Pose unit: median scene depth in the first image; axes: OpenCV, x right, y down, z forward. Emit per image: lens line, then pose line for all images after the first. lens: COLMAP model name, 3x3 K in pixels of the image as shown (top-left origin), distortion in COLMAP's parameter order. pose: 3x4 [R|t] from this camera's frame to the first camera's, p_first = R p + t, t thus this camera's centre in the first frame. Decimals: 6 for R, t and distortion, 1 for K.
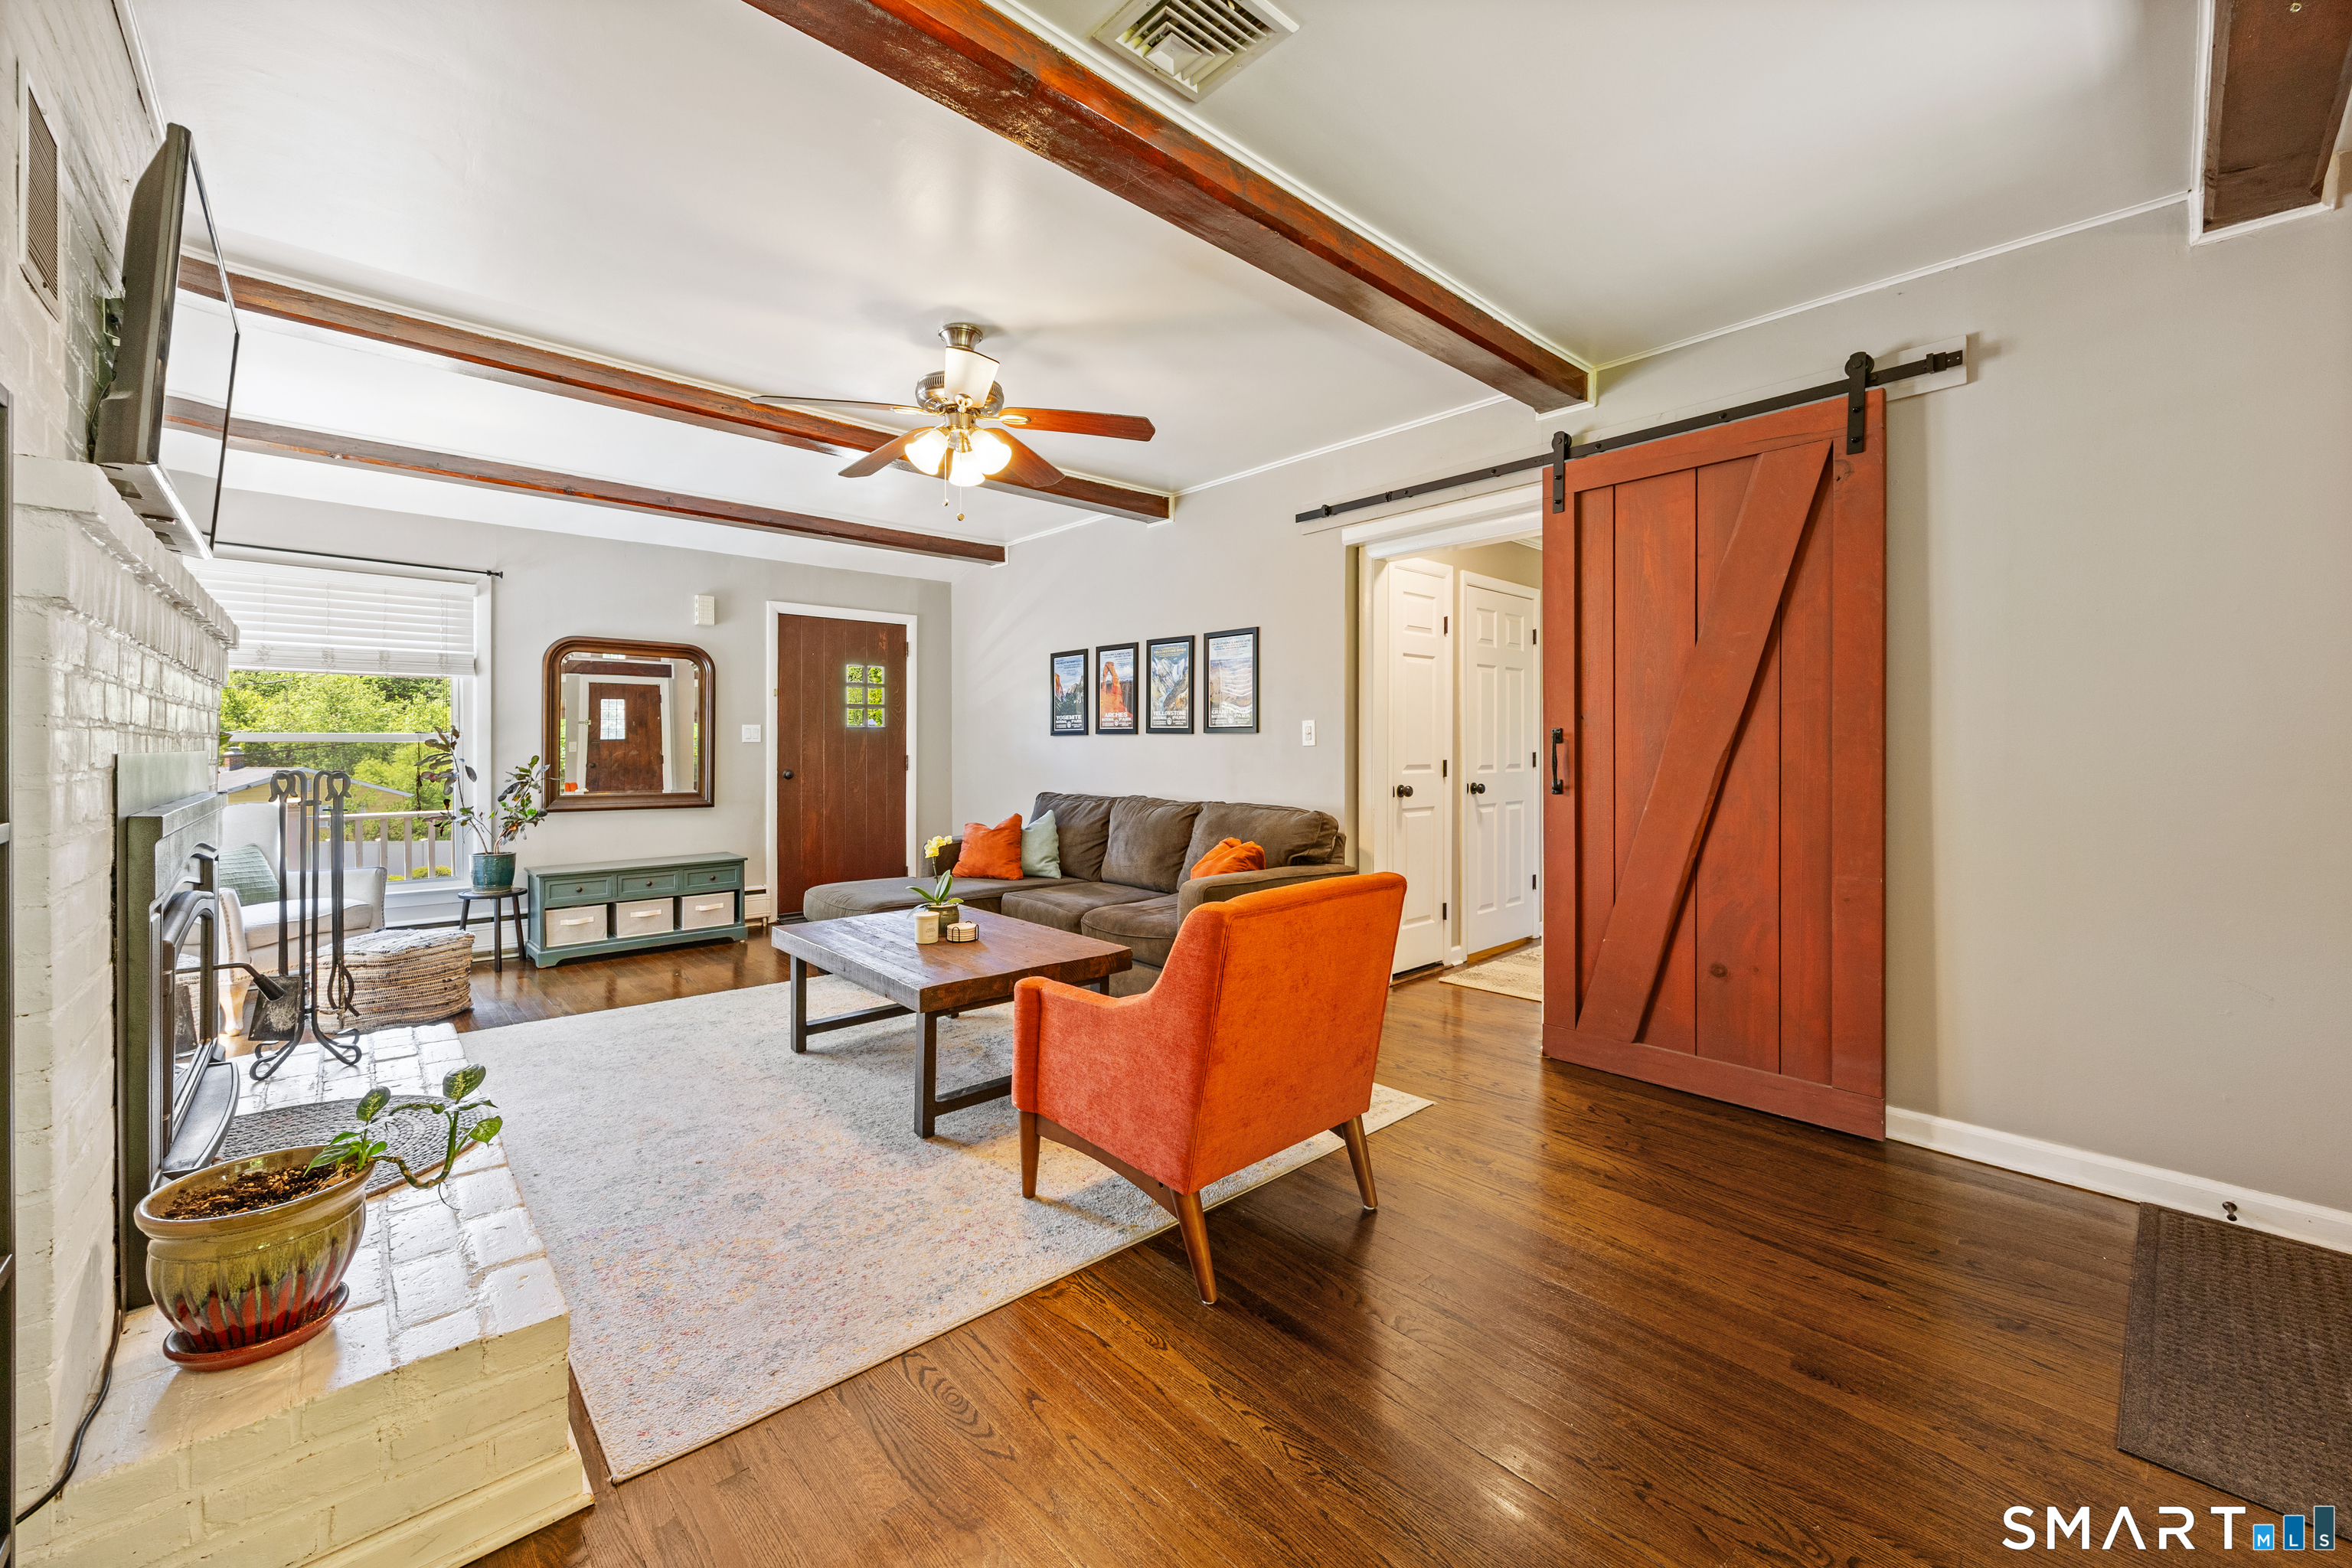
lens RADIAL K [[925.7, 0, 1169.3], [0, 925.7, 762.3], [0, 0, 1]] dist [0.000343, 0.000441]
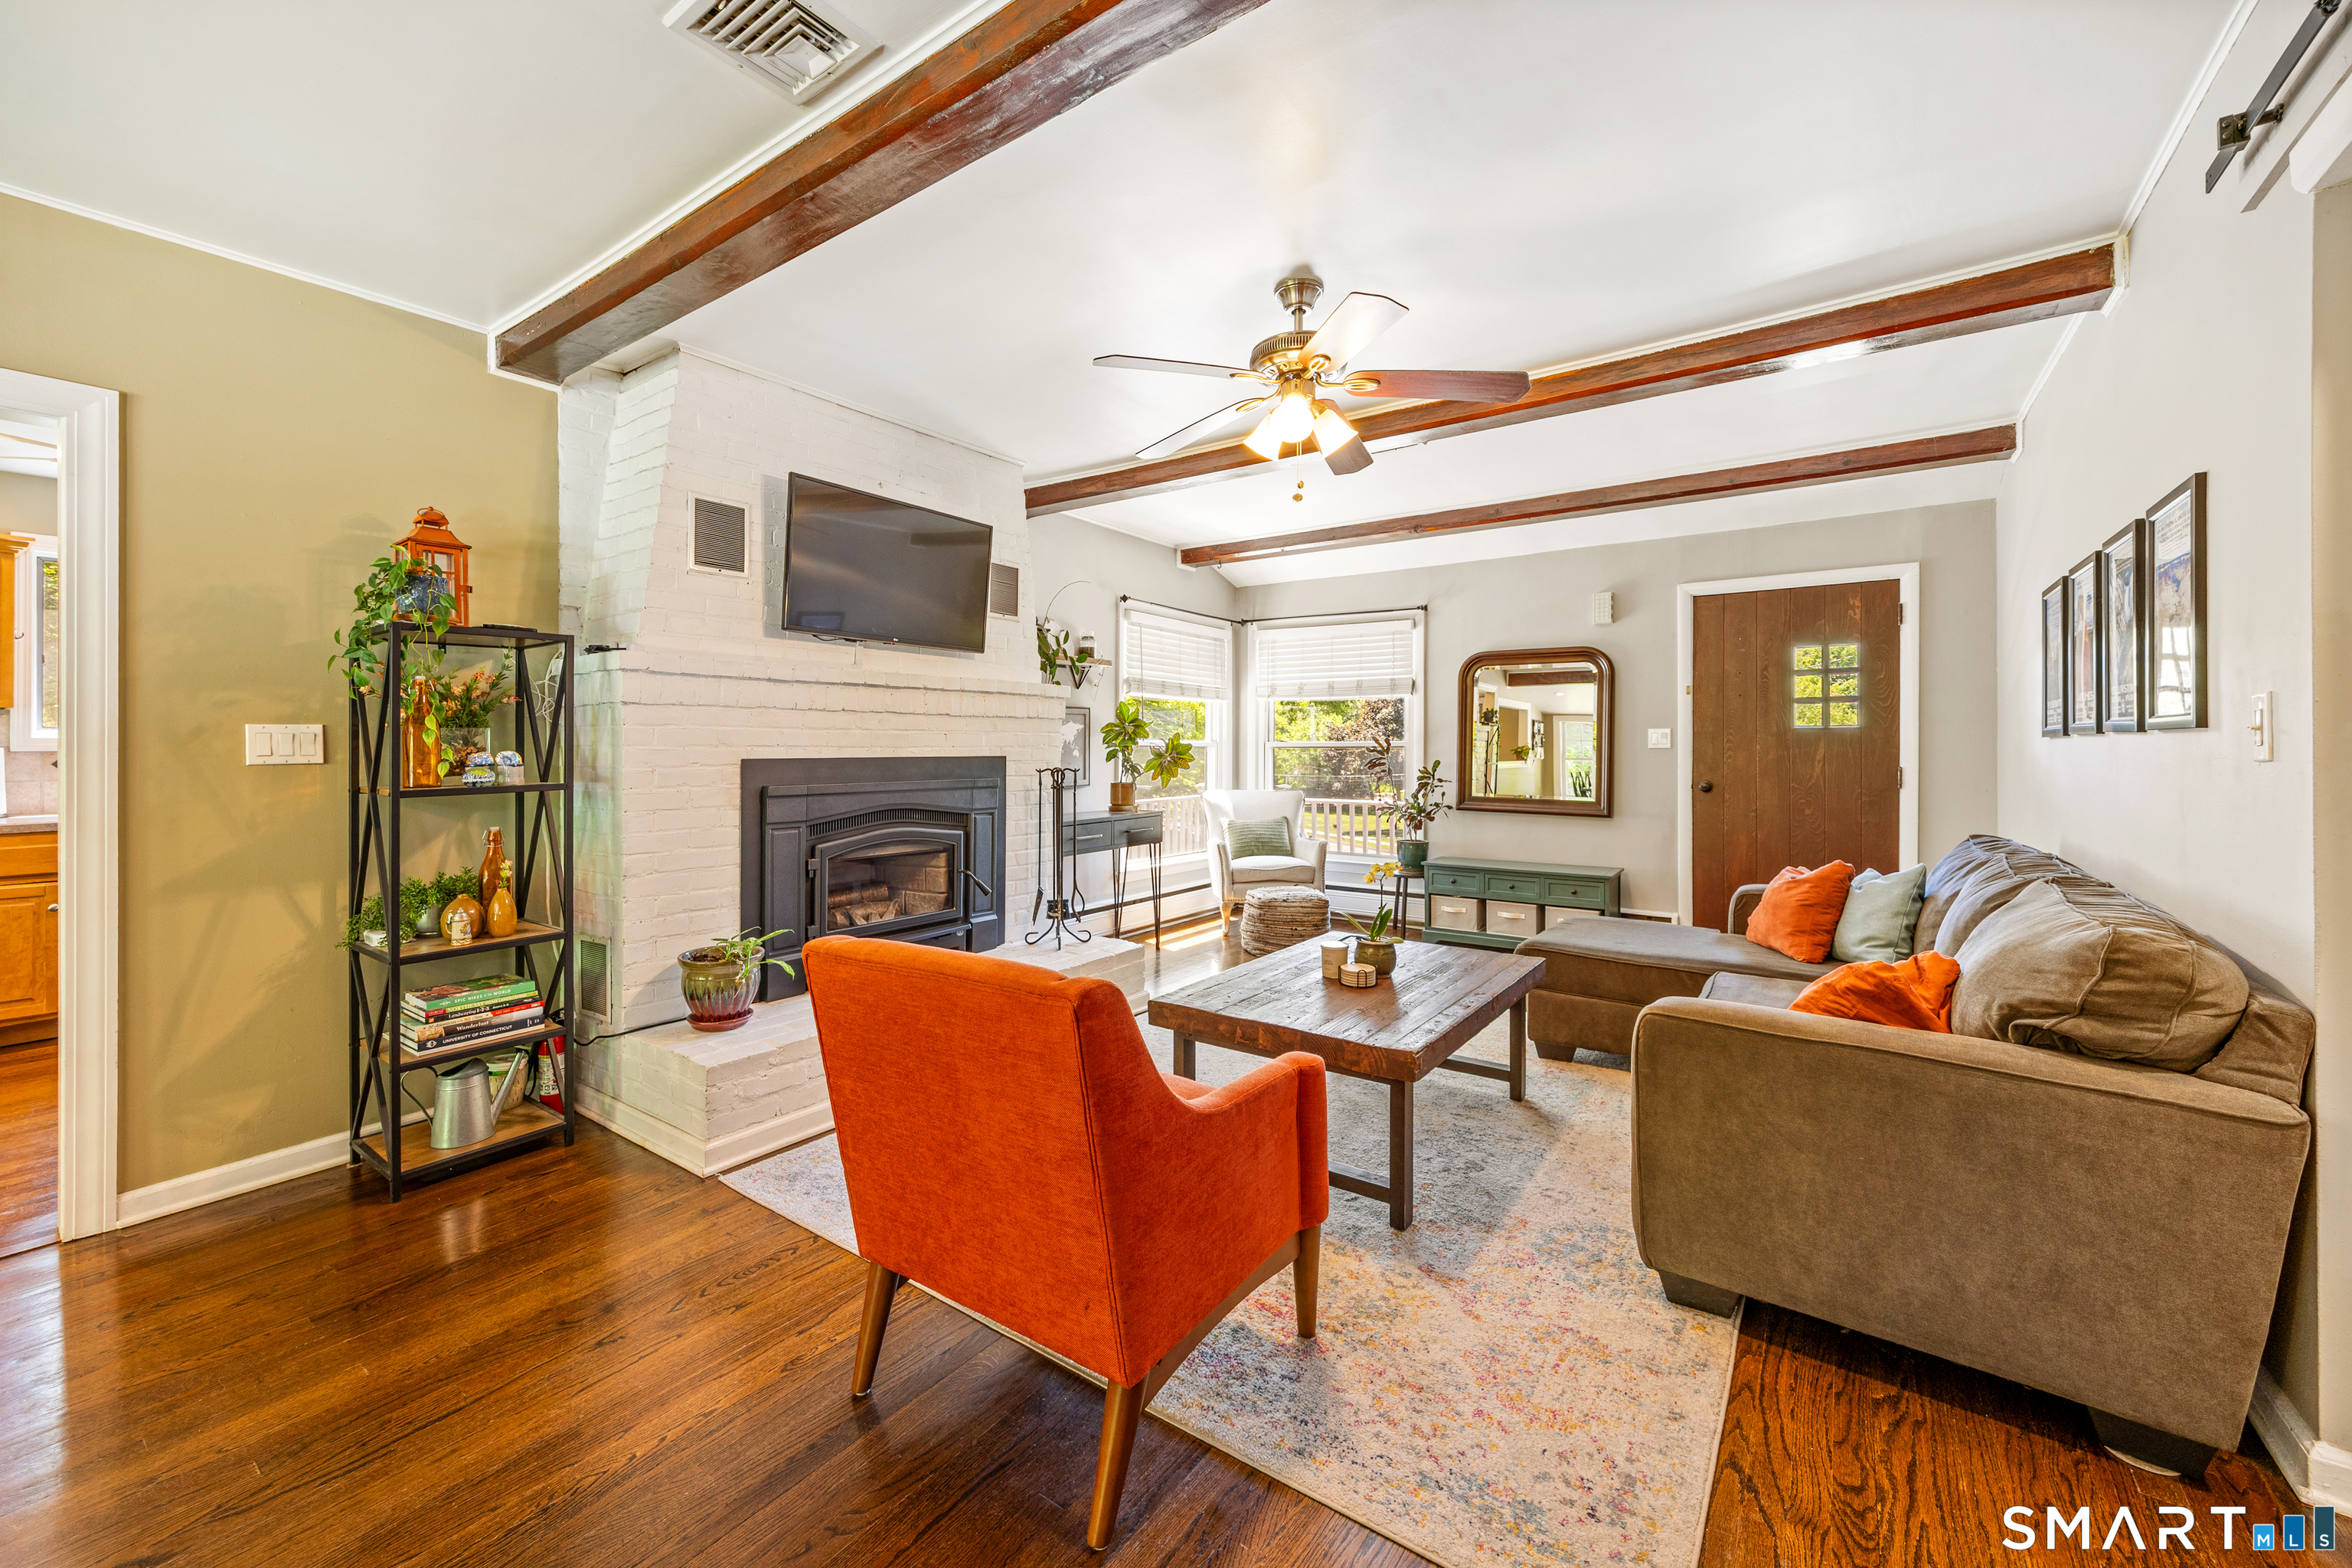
lens RADIAL K [[925.7, 0, 1161.8], [0, 925.7, 745.5], [0, 0, 1]] dist [0.000343, 0.000441]
pose [[0.205935, -0.002054, -0.978563, 0.331016], [-0.019351, 0.999794, -0.006171, -0.010174], [0.978374, 0.020207, 0.205853, 0.374442]]
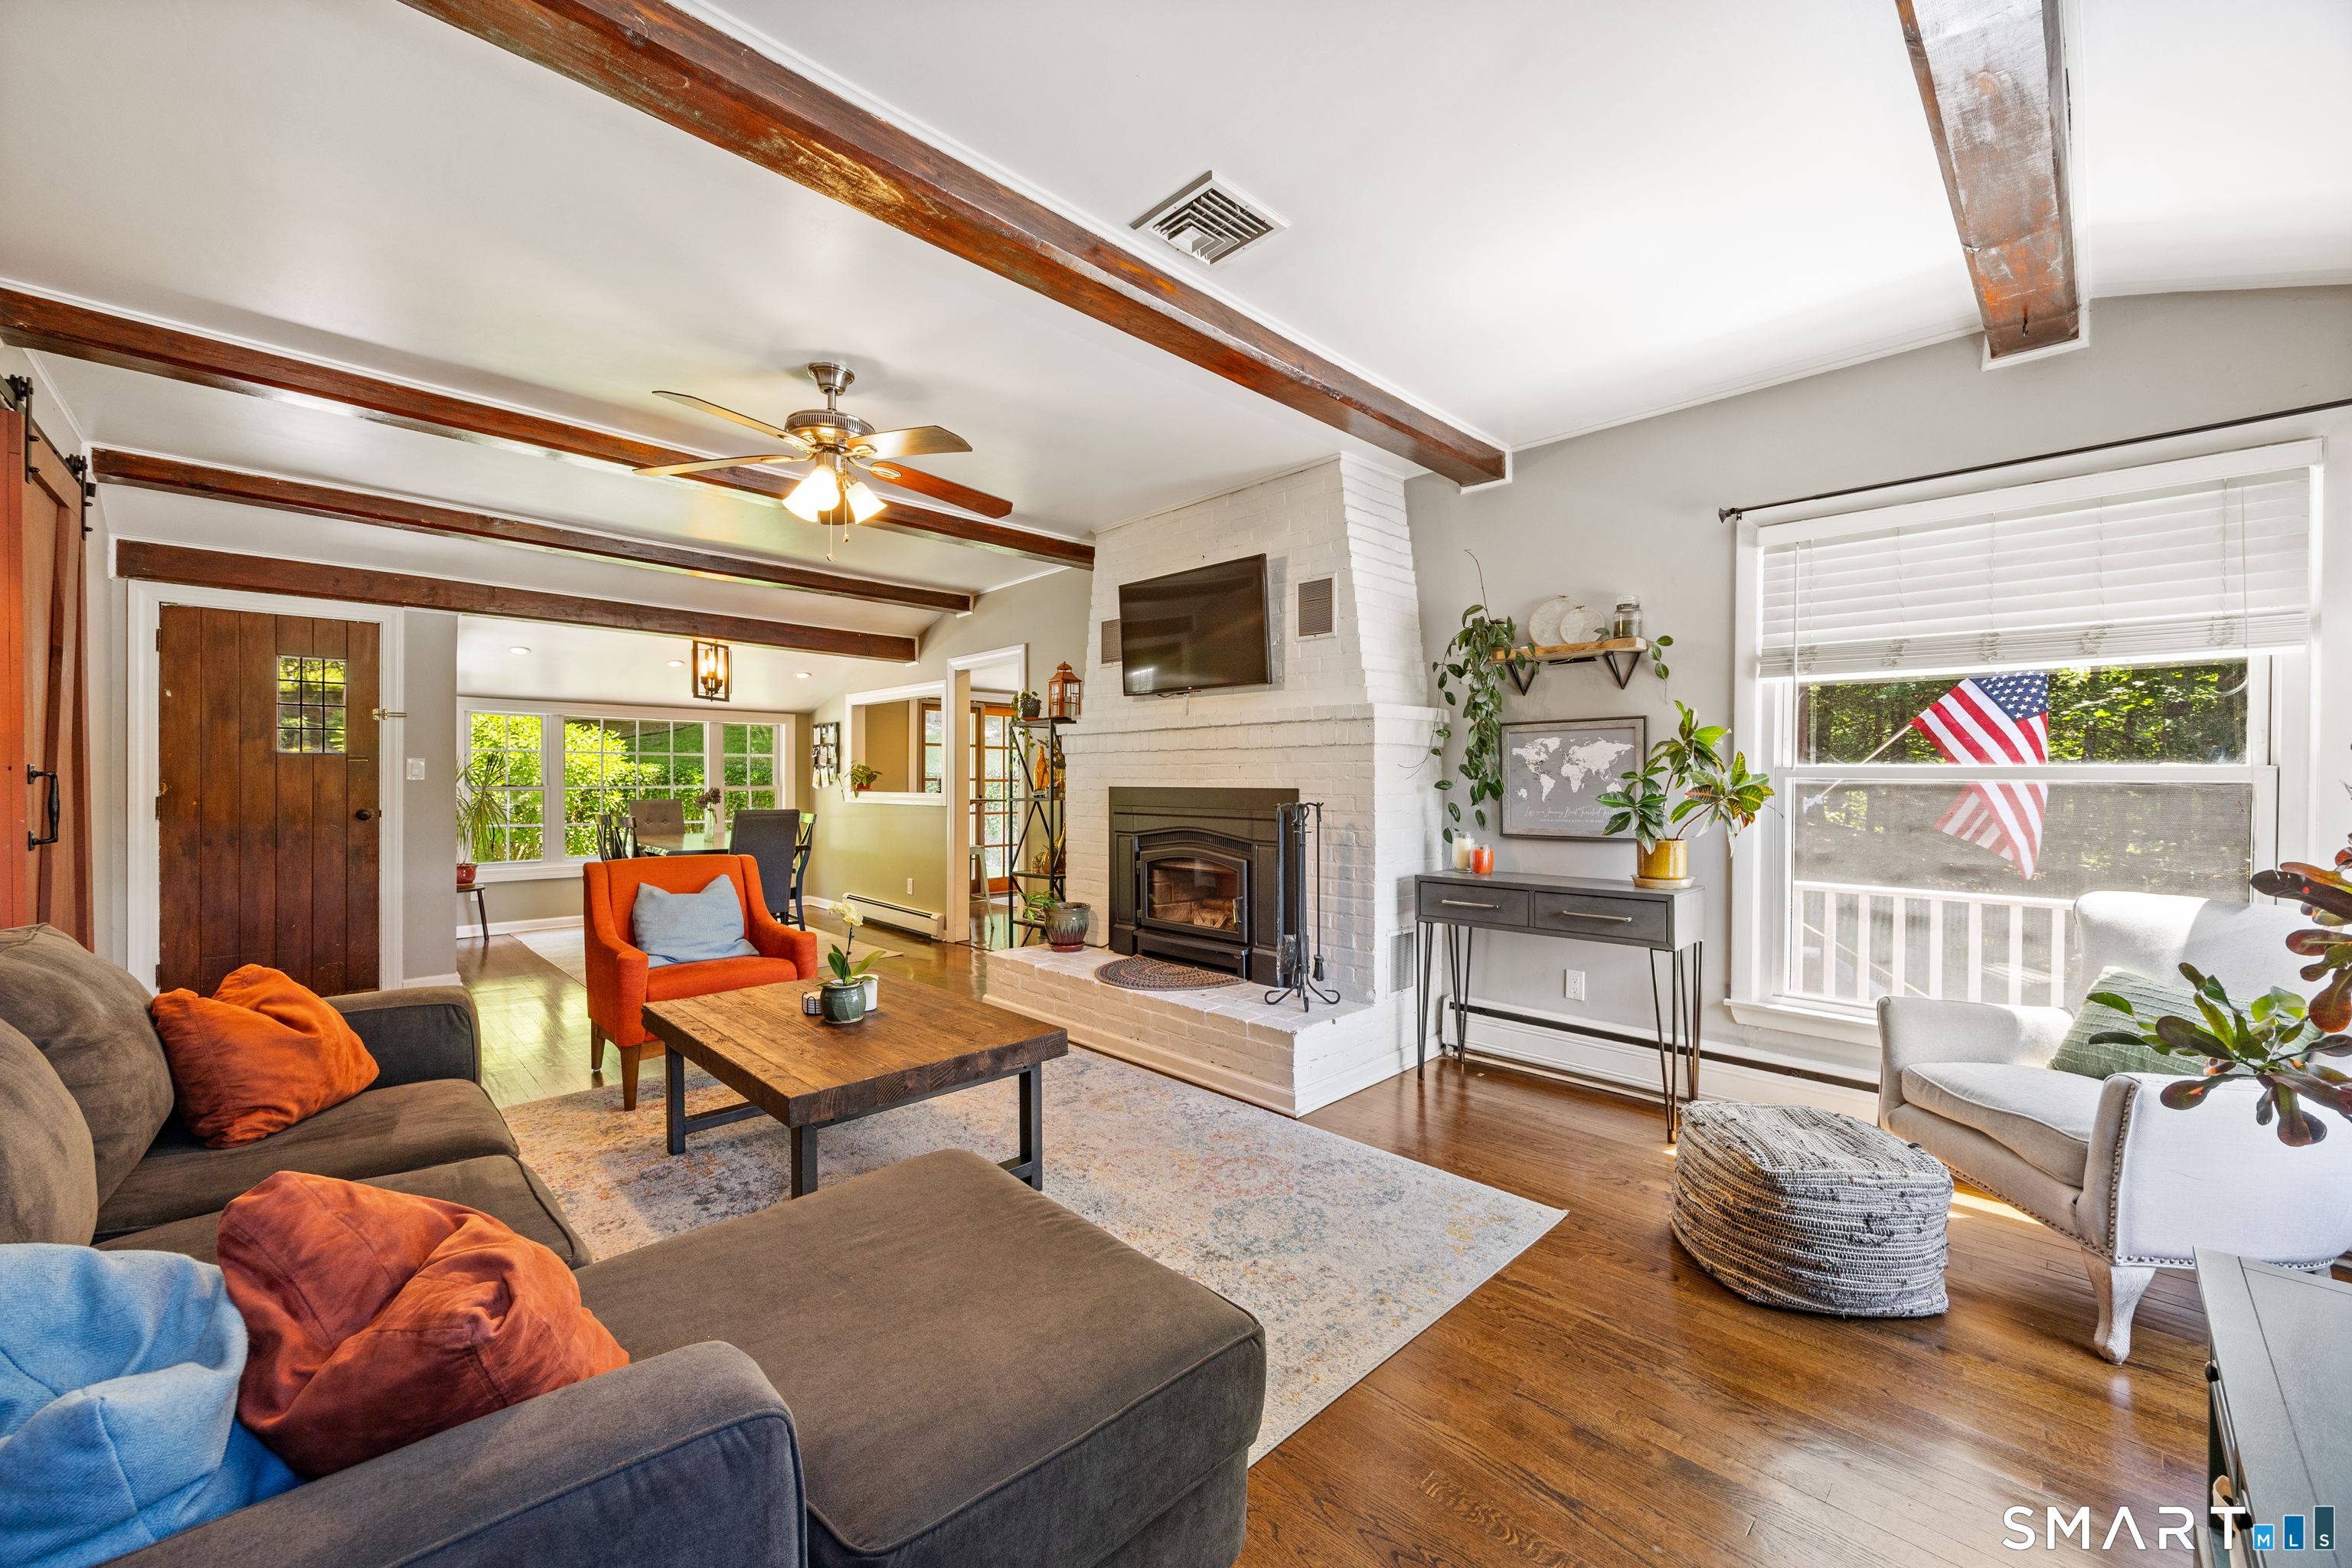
lens RADIAL K [[925.7, 0, 1176.3], [0, 925.7, 780.2], [0, 0, 1]] dist [0.000343, 0.000441]
pose [[-0.999415, -0.002578, -0.034106, -0.303953], [-0.003476, 0.999648, 0.026298, -0.028115], [0.034026, 0.026401, -0.999072, 1.084272]]
